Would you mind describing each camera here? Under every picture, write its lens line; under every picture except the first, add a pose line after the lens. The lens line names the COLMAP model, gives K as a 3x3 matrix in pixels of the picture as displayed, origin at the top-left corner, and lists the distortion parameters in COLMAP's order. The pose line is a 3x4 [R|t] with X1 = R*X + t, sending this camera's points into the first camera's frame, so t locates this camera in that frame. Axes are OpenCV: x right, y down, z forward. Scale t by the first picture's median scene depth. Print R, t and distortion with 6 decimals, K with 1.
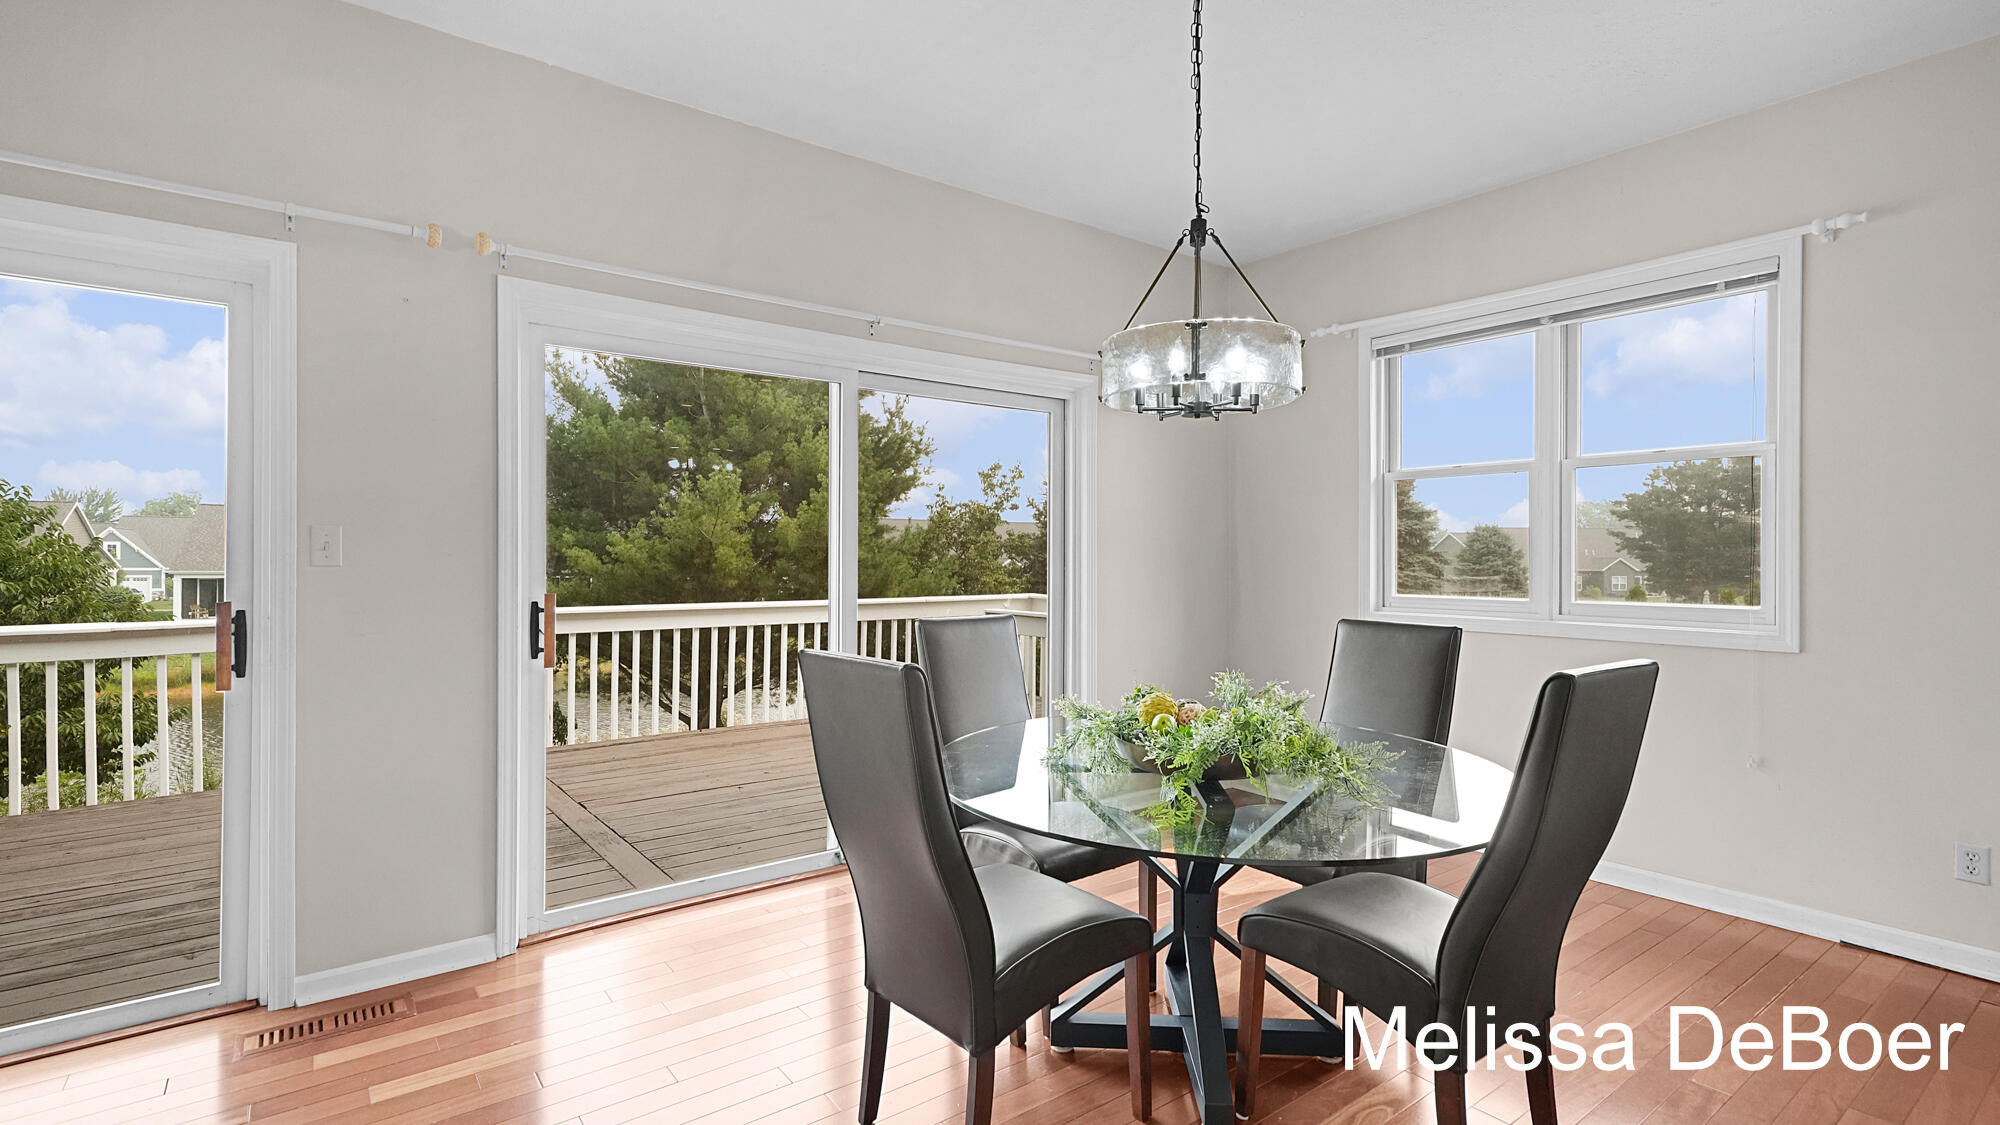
lens RADIAL K [[924.8, 0, 1017.8], [0, 924.8, 565.0], [0, 0, 1]] dist [0.012117, 0.000312]
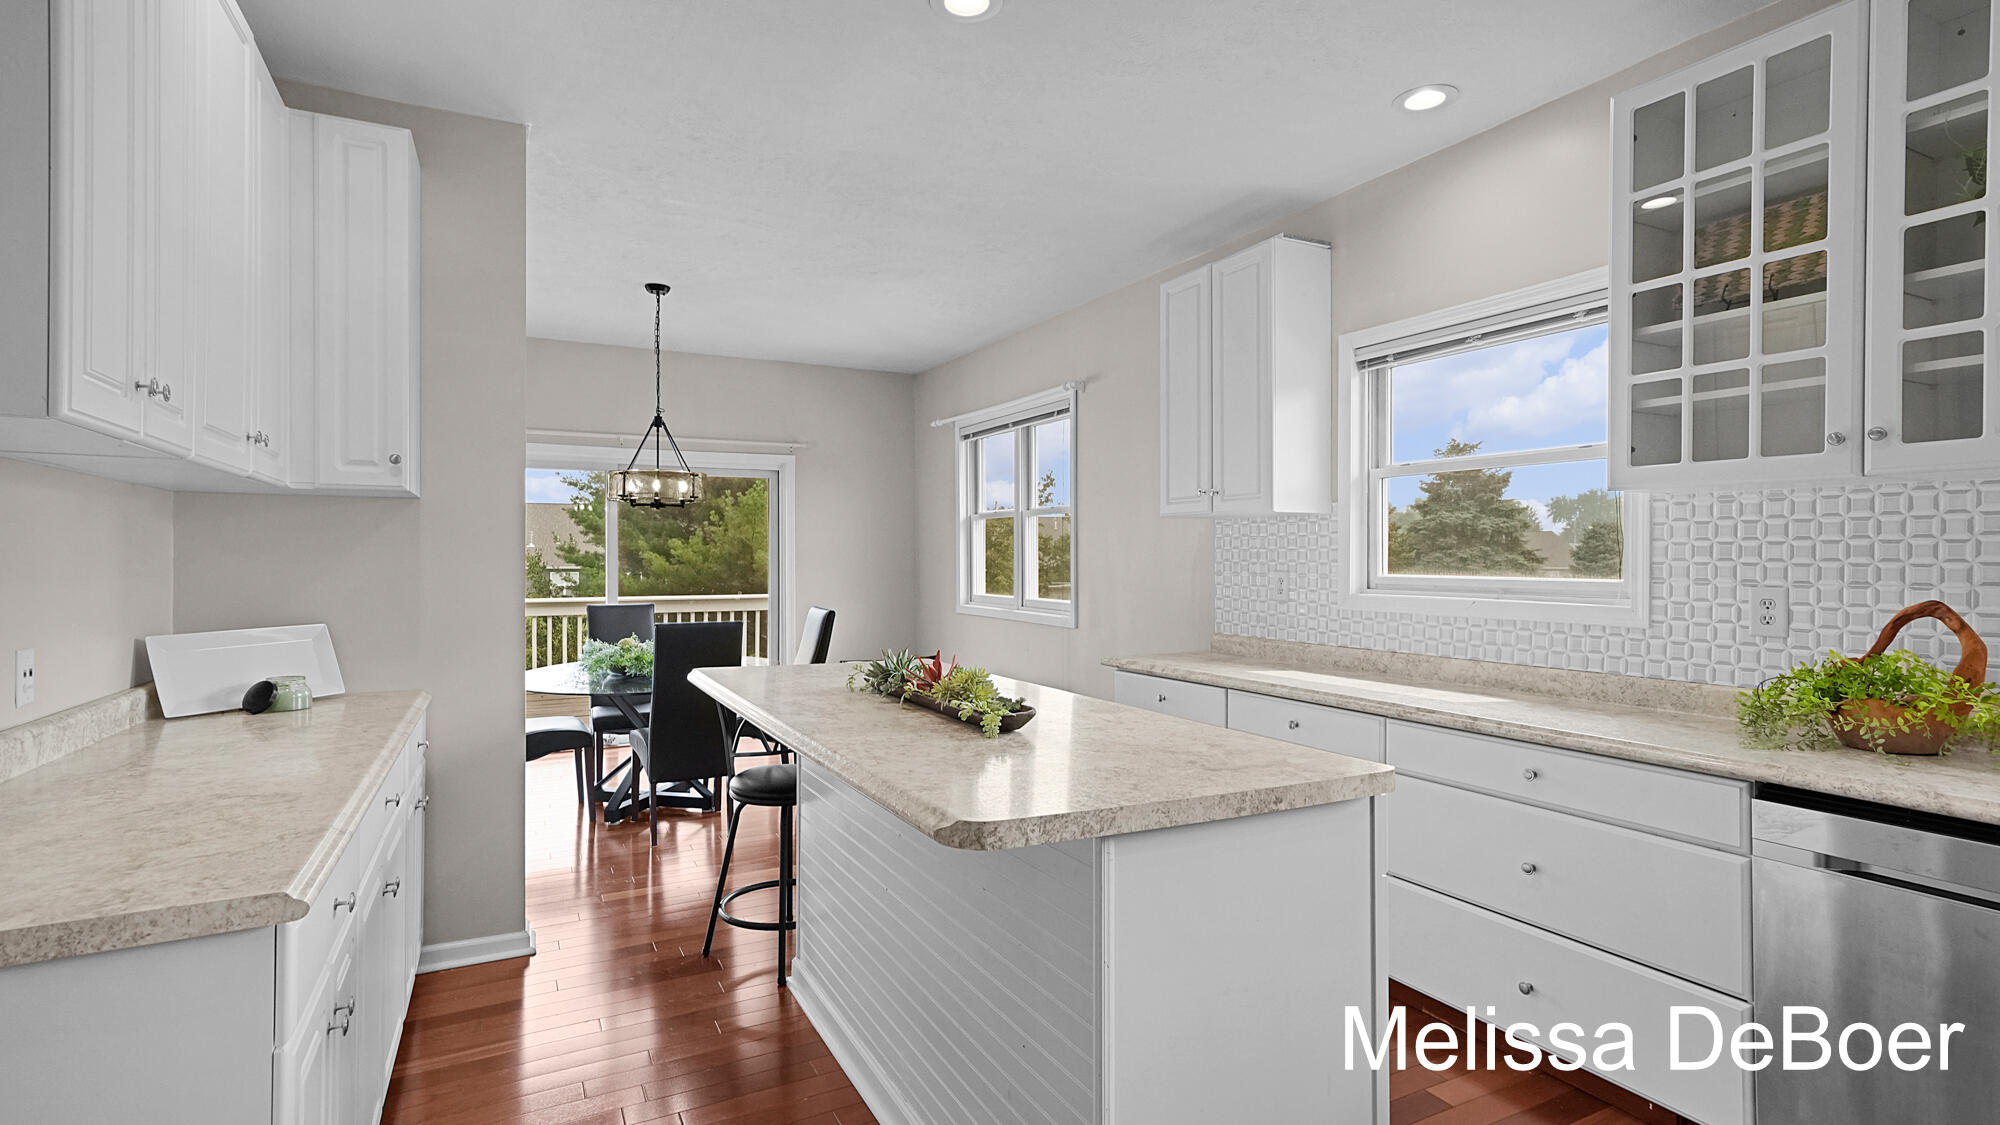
lens RADIAL K [[924.8, 0, 989.6], [0, 924.8, 557.8], [0, 0, 1]] dist [0.012117, 0.000312]
pose [[0.985446, -0.001369, -0.169982, 0.178877], [0.000566, 0.999988, -0.004776, -0.004993], [0.169987, 0.004610, 0.985436, -0.134100]]
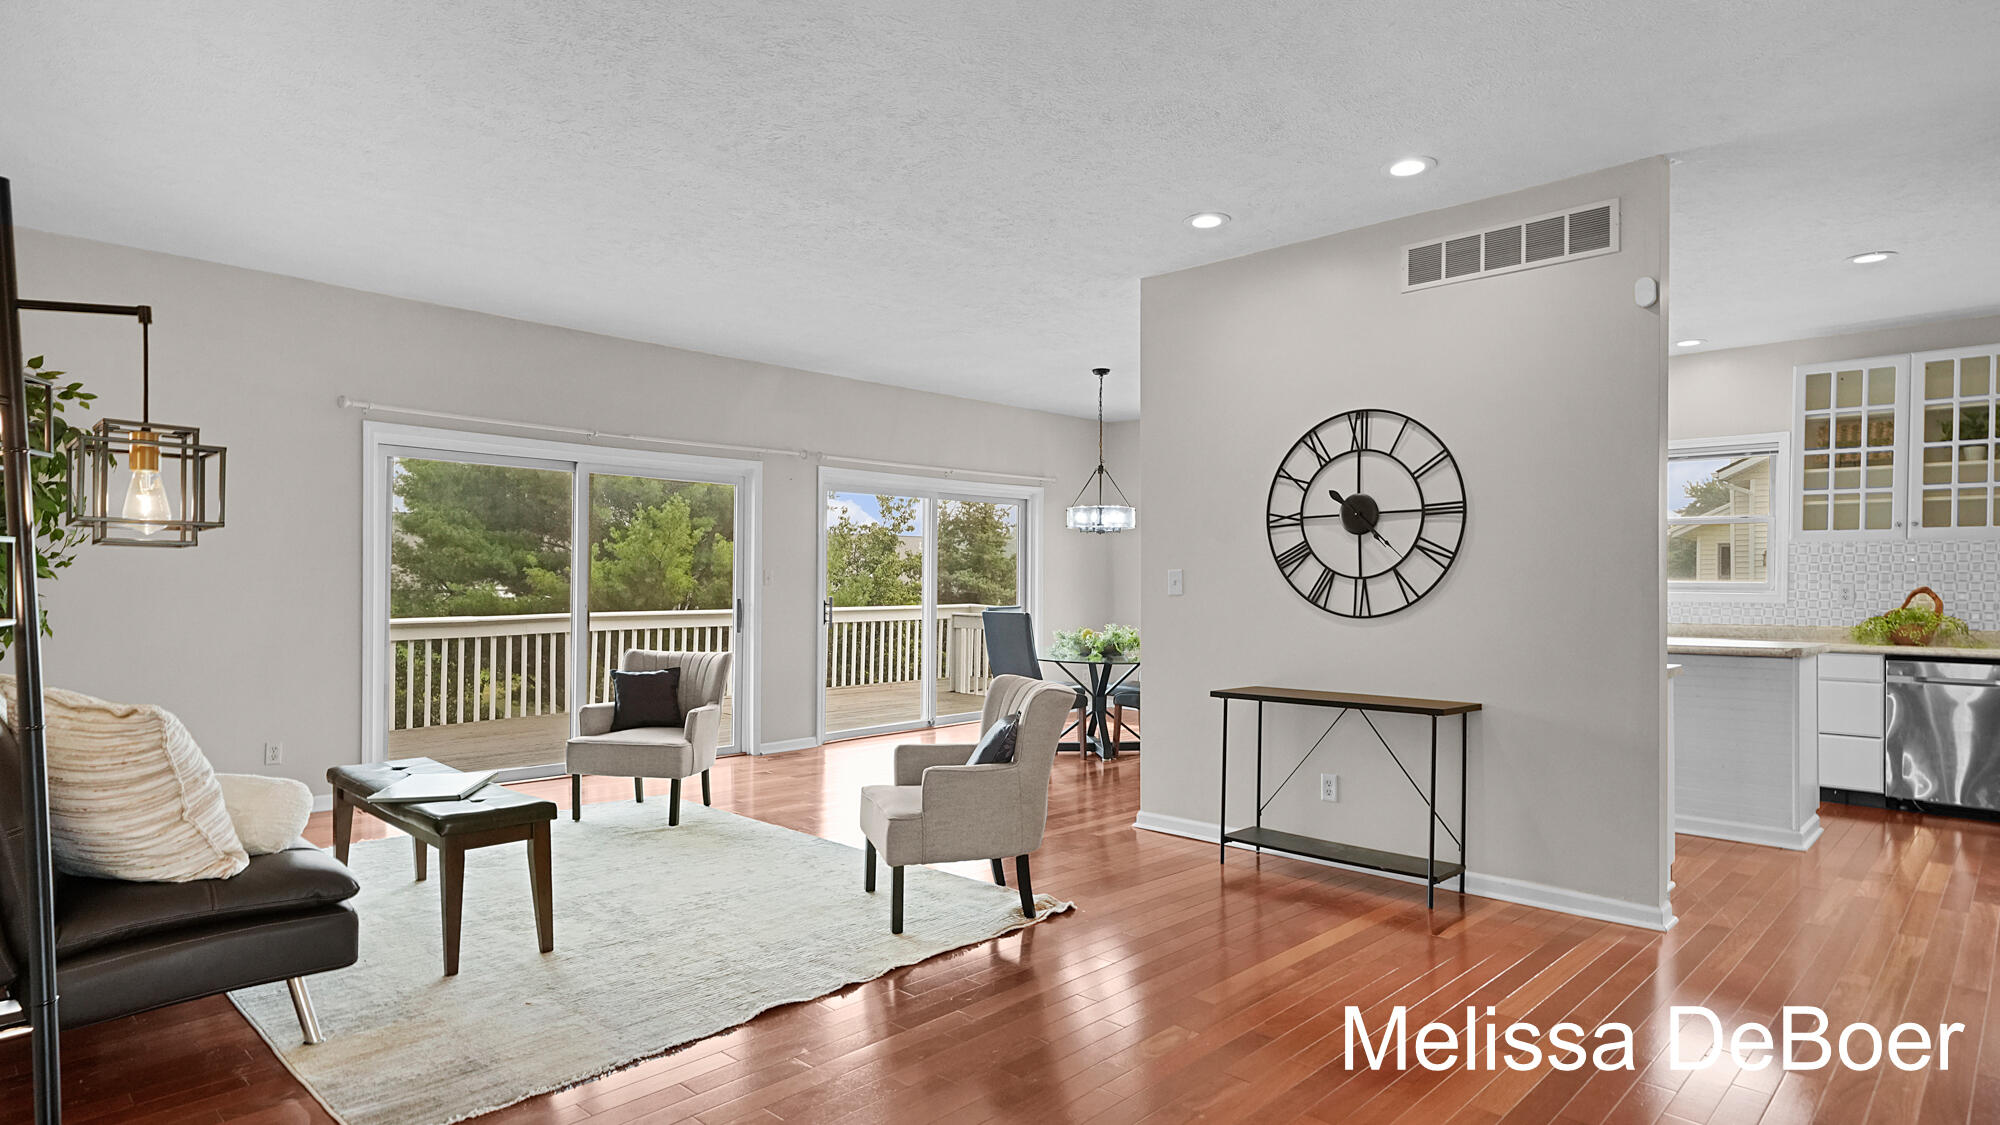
lens RADIAL K [[1017.0, 0, 995.5], [0, 1017.0, 580.8], [0, 0, 1]] dist [-0.003128, -0.000083]
pose [[0.992788, -0.000260, 0.119882, -0.071582], [0.000288, 1.000000, -0.000215, -0.002072], [-0.119882, 0.000248, 0.992788, -0.295196]]
